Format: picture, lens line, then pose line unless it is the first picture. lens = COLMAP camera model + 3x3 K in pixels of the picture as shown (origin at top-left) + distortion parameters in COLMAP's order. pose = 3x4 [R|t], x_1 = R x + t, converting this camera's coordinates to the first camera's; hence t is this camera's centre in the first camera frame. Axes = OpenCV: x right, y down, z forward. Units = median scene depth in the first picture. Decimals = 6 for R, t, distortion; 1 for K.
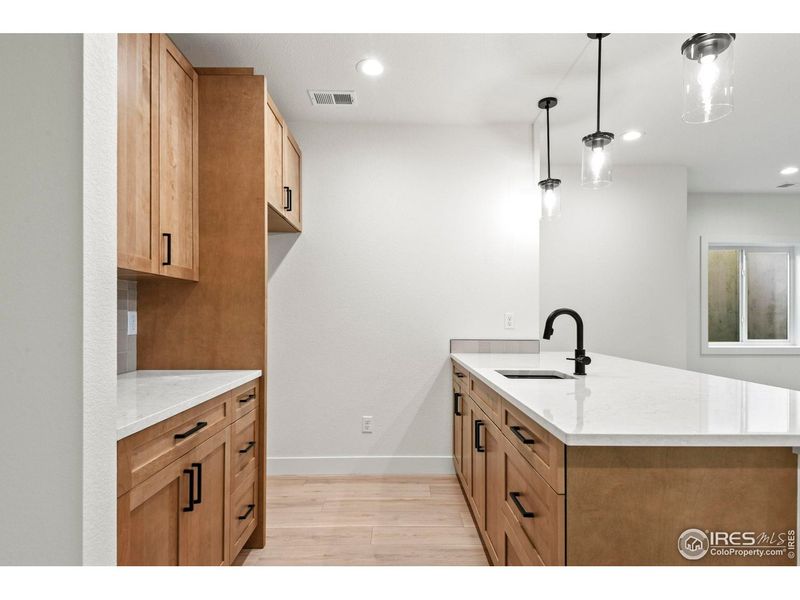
lens RADIAL K [[411.3, 0, 399.6], [0, 411.3, 315.6], [0, 0, 1]] dist [0.000242, -0.012889]
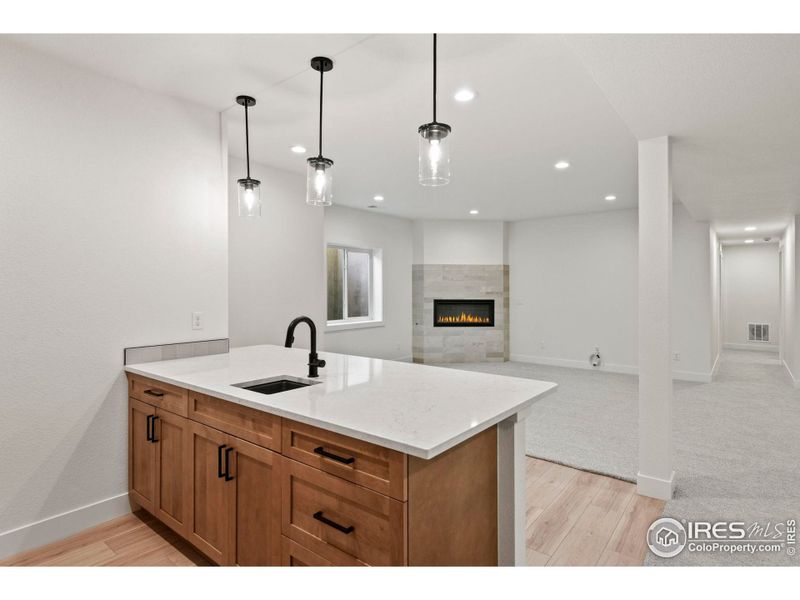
lens RADIAL K [[404.9, 0, 401.4], [0, 404.9, 297.8], [0, 0, 1]] dist [0.033494, -0.032547]
pose [[0.648778, -0.007868, 0.760937, -0.166677], [0.007359, 0.999965, 0.004065, -0.049928], [-0.760942, 0.002963, 0.648813, 0.089232]]
